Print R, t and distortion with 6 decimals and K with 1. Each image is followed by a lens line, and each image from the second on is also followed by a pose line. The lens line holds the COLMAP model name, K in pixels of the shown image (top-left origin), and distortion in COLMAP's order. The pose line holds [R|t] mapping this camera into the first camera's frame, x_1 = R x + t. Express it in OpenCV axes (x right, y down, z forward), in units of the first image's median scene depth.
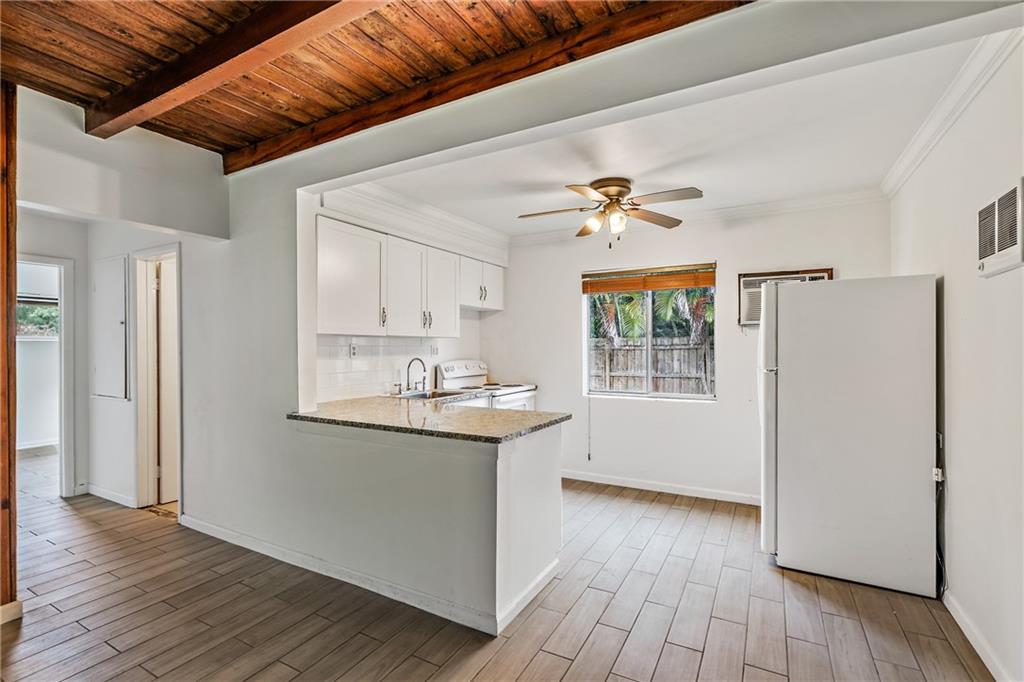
lens RADIAL K [[467.8, 0, 510.0], [0, 467.8, 341.3], [0, 0, 1]] dist [-0.000752, 0.001046]
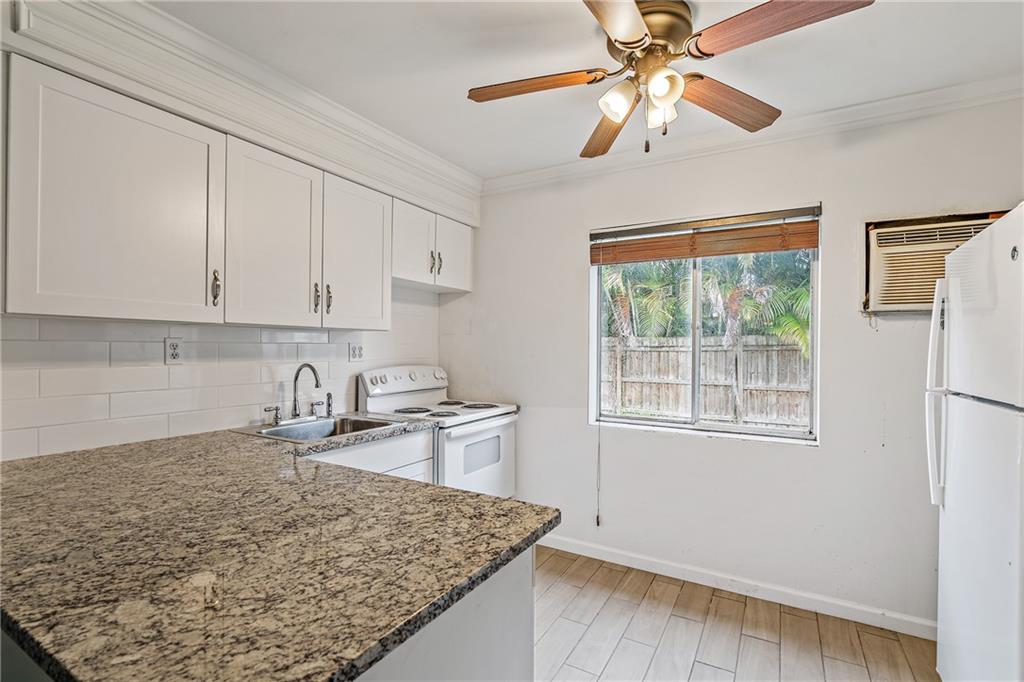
lens RADIAL K [[467.8, 0, 510.8], [0, 467.8, 345.2], [0, 0, 1]] dist [-0.000752, 0.001046]
pose [[0.999823, 0.010898, -0.015310, 0.059320], [-0.010760, 0.999901, 0.009012, 0.004000], [0.015407, -0.008845, 0.999842, 0.374941]]
